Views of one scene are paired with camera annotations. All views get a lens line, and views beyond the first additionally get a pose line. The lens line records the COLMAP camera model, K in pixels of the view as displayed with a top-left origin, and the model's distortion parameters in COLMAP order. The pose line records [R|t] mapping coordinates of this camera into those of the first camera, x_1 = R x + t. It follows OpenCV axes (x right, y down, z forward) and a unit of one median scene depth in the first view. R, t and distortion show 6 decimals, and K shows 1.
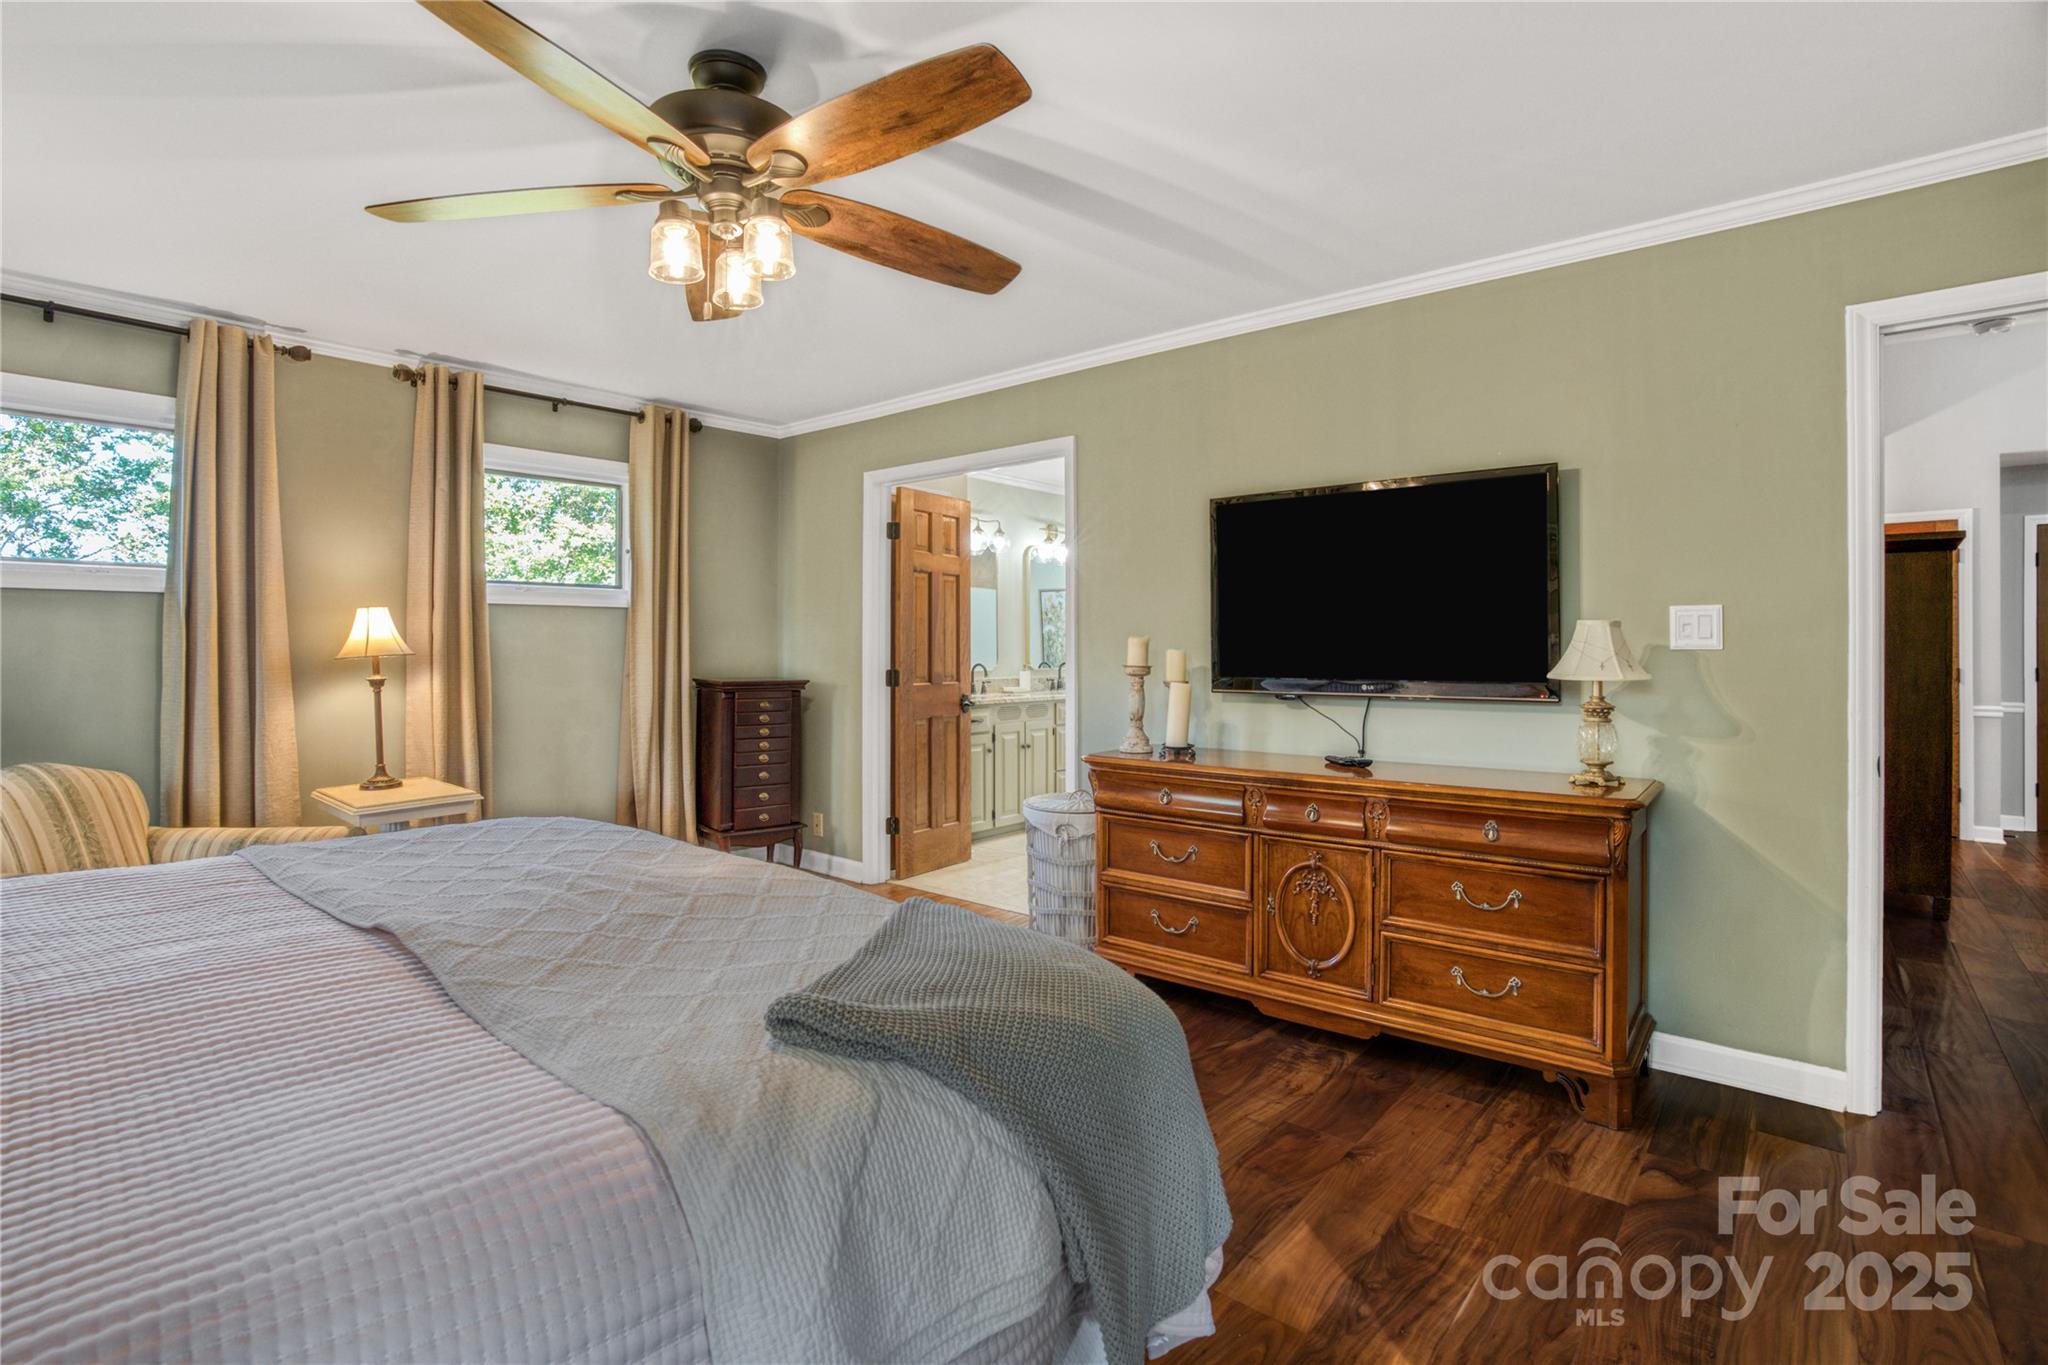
lens RADIAL K [[989.3, 0, 1017.1], [0, 989.3, 644.8], [0, 0, 1]] dist [-0.047007, -0.000135]
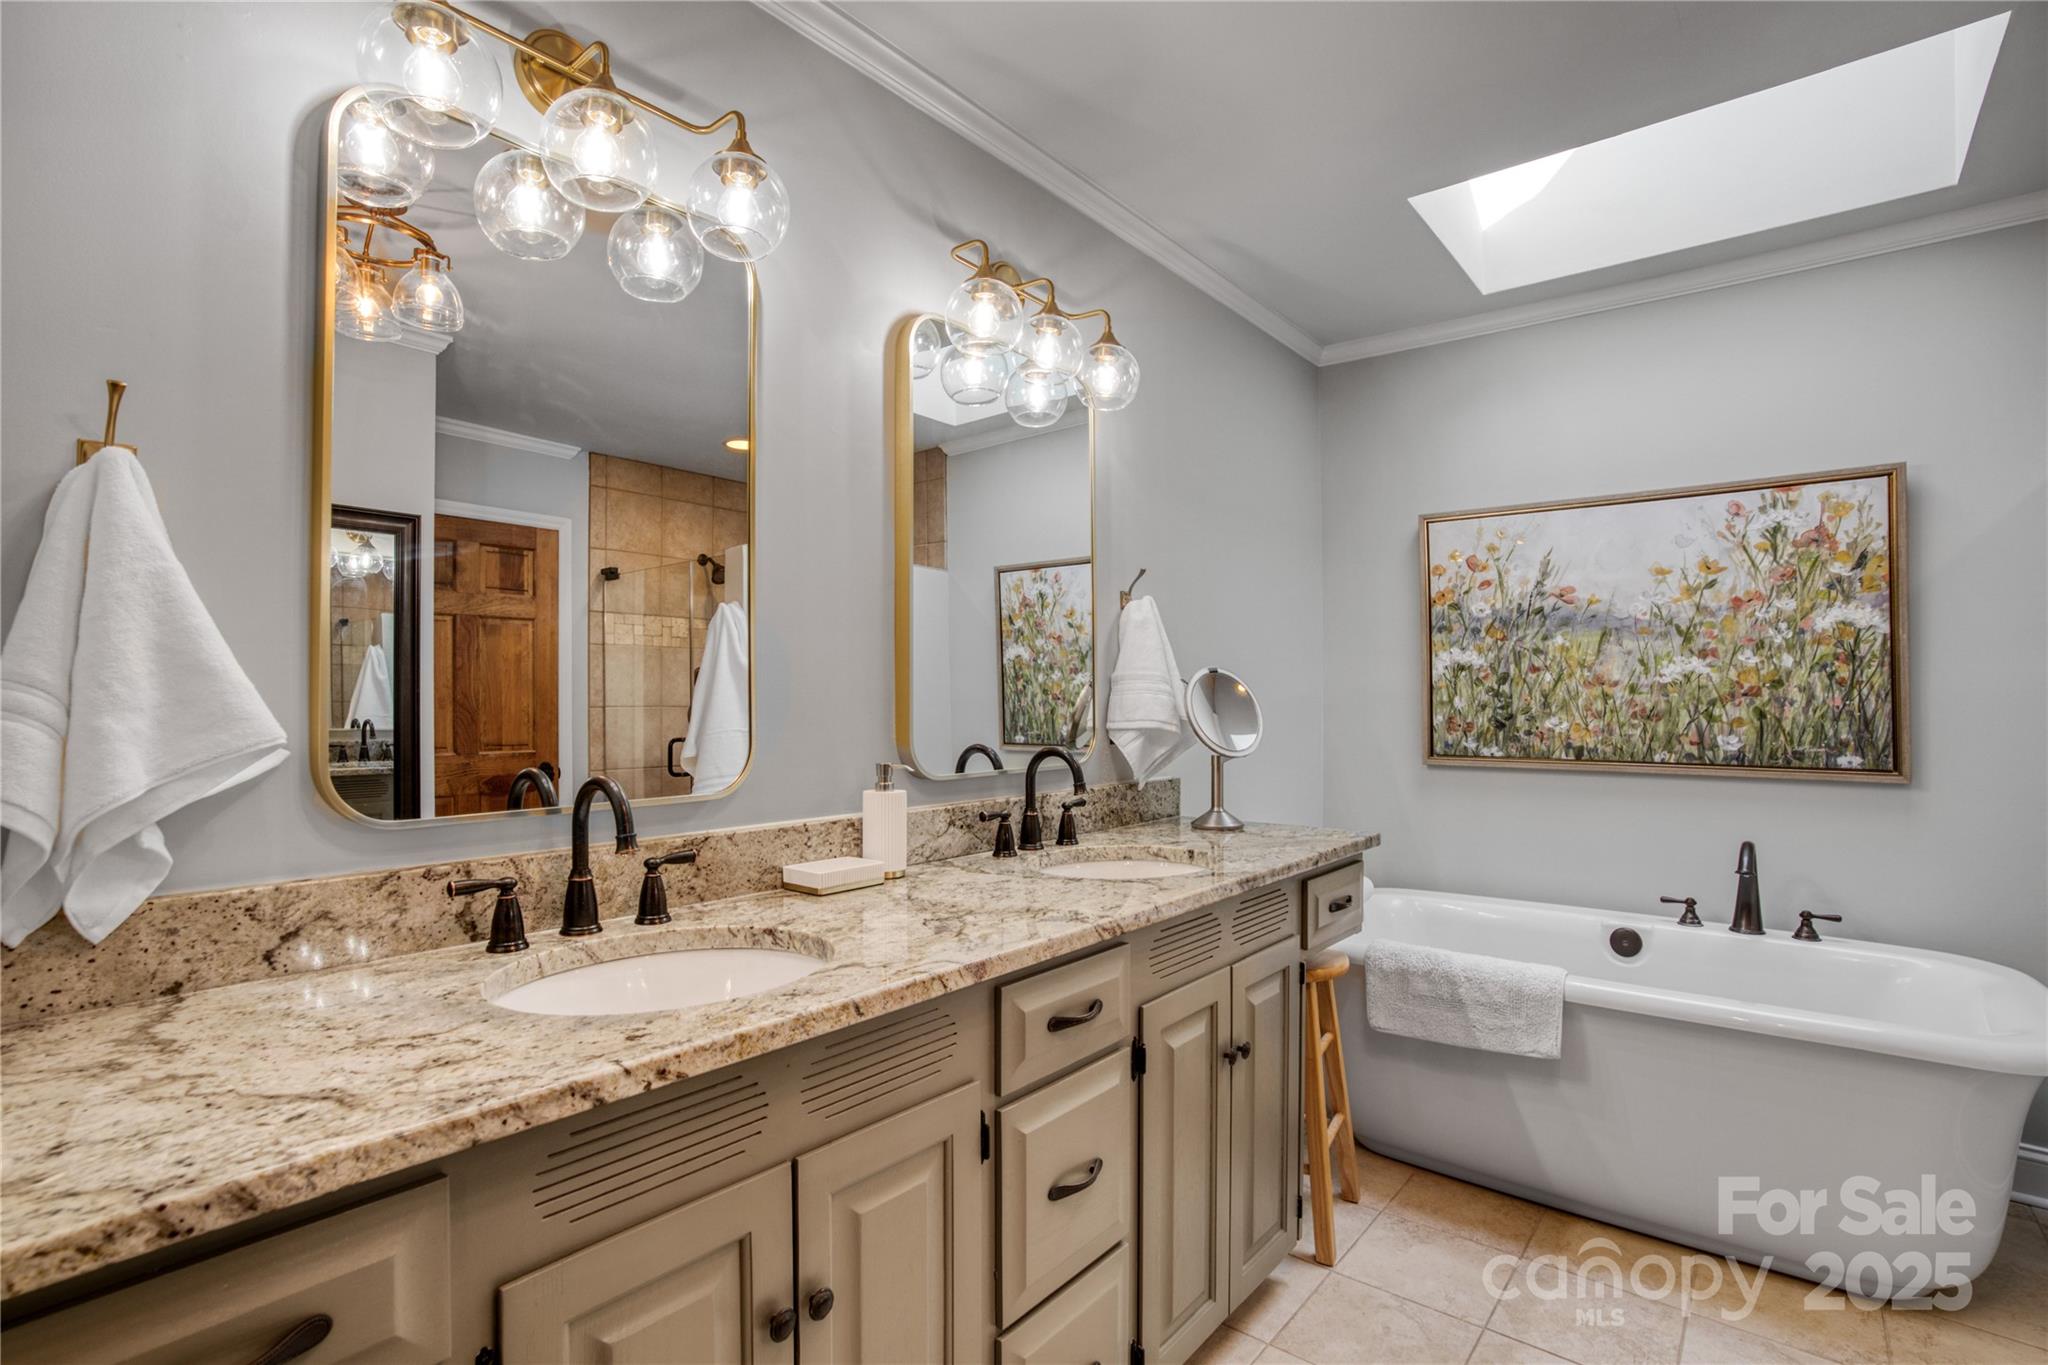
lens RADIAL K [[963.9, 0, 1016.4], [0, 963.9, 684.9], [0, 0, 1]] dist [-0.072515, 0.029289]
pose [[0.999895, 0.003203, 0.014102, 0.039955], [-0.003107, 0.999972, -0.006832, 0.002804], [-0.014124, 0.006787, 0.999877, 0.847368]]
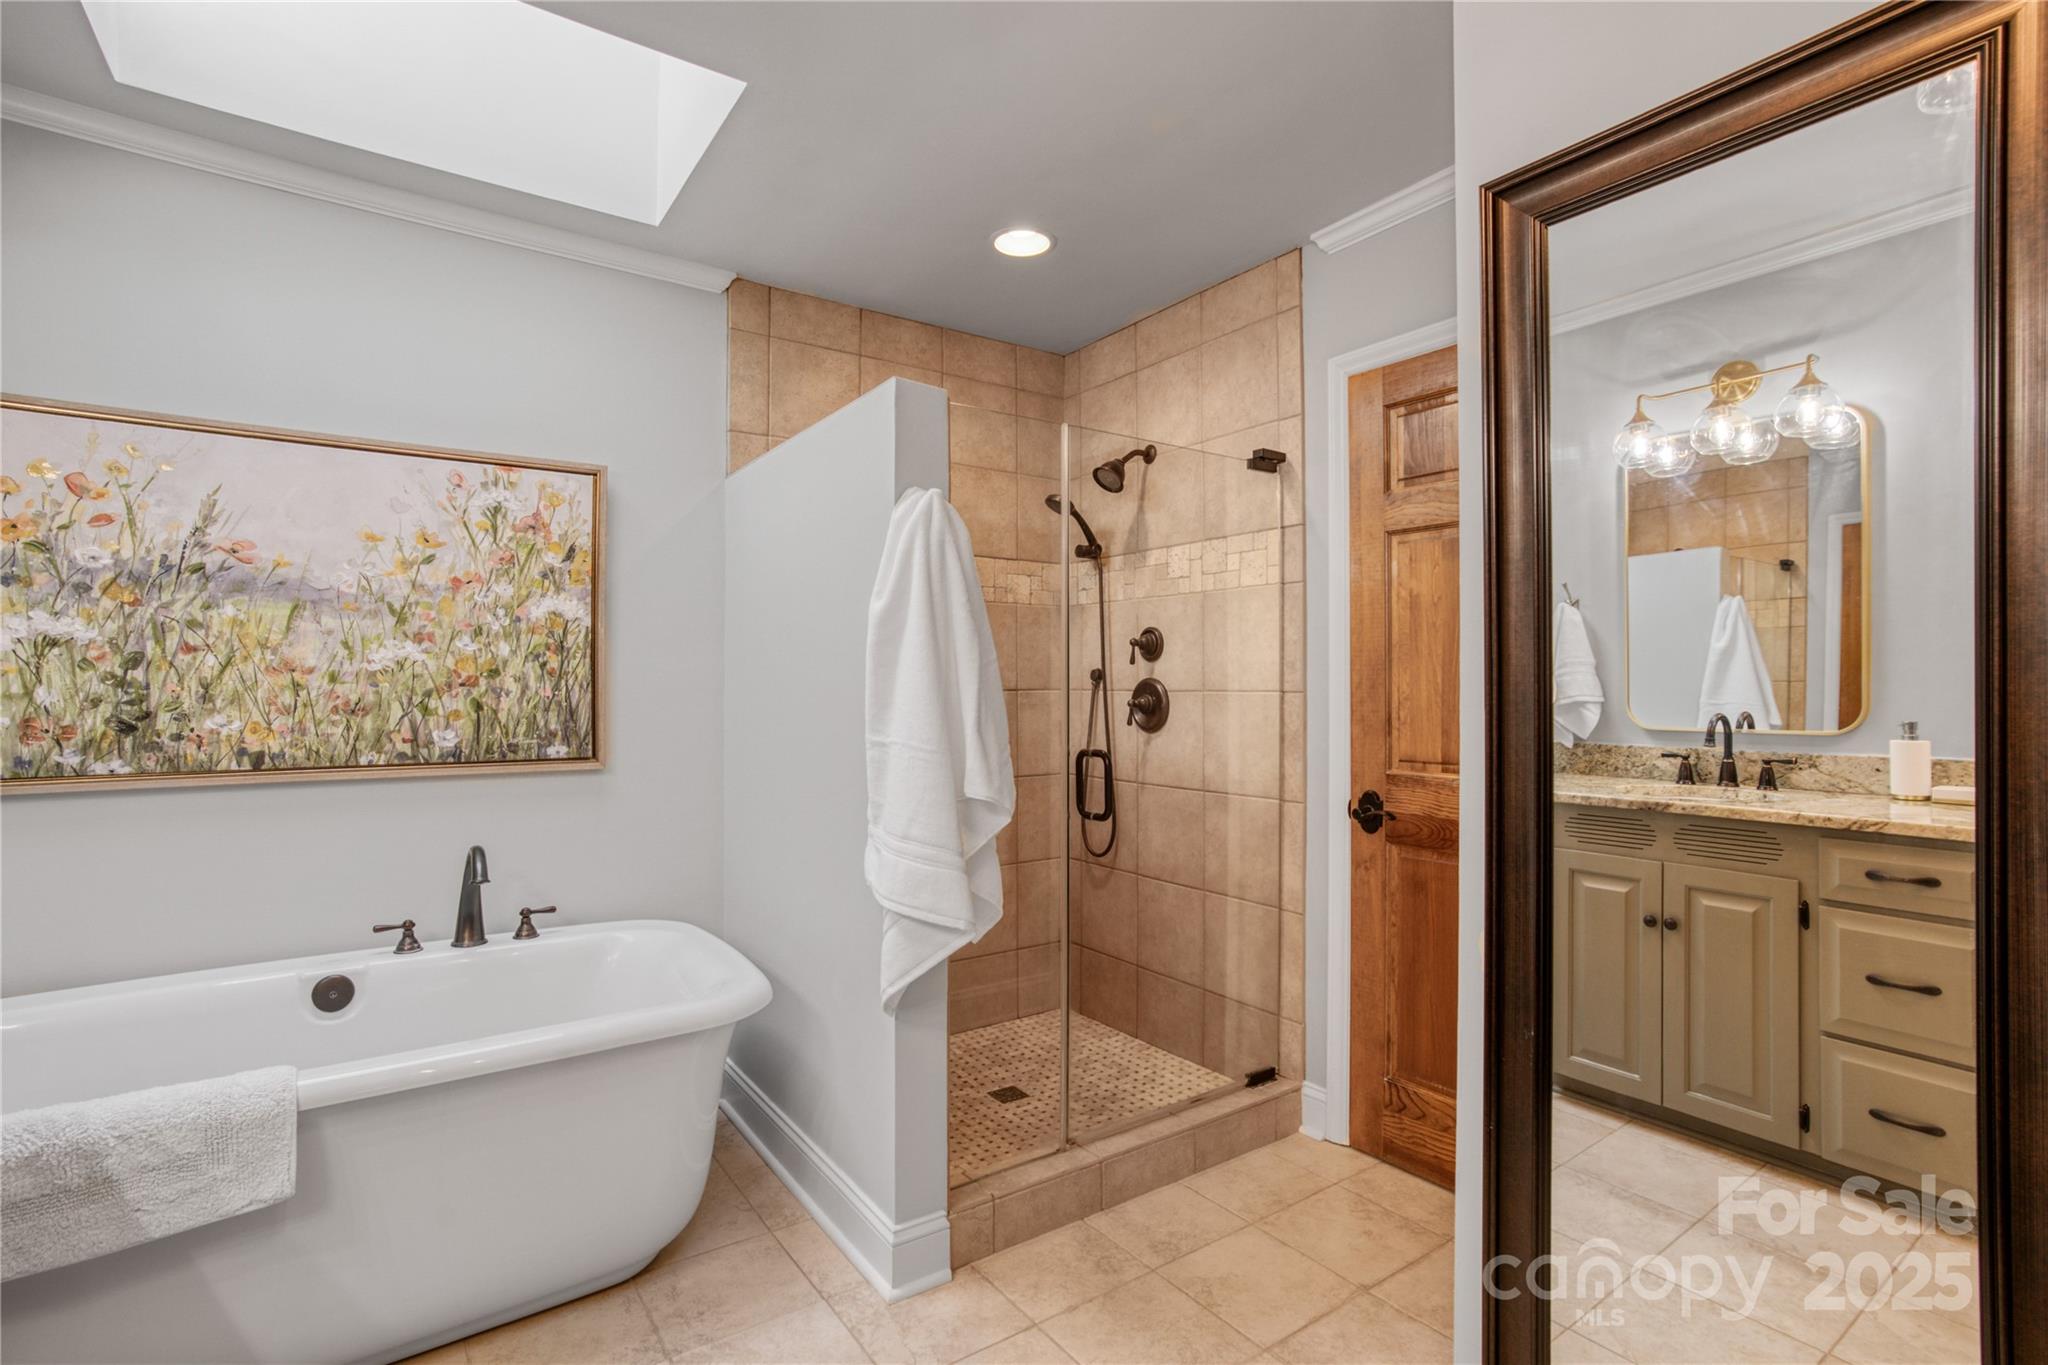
lens RADIAL K [[965.2, 0, 1001.8], [0, 965.2, 685.3], [0, 0, 1]] dist [-0.043871, 0.027762]
pose [[0.263772, 0.004026, 0.964577, 0.052465], [-0.006667, 0.999975, -0.002351, 0.002973], [-0.964562, -0.005811, 0.263792, 0.936427]]
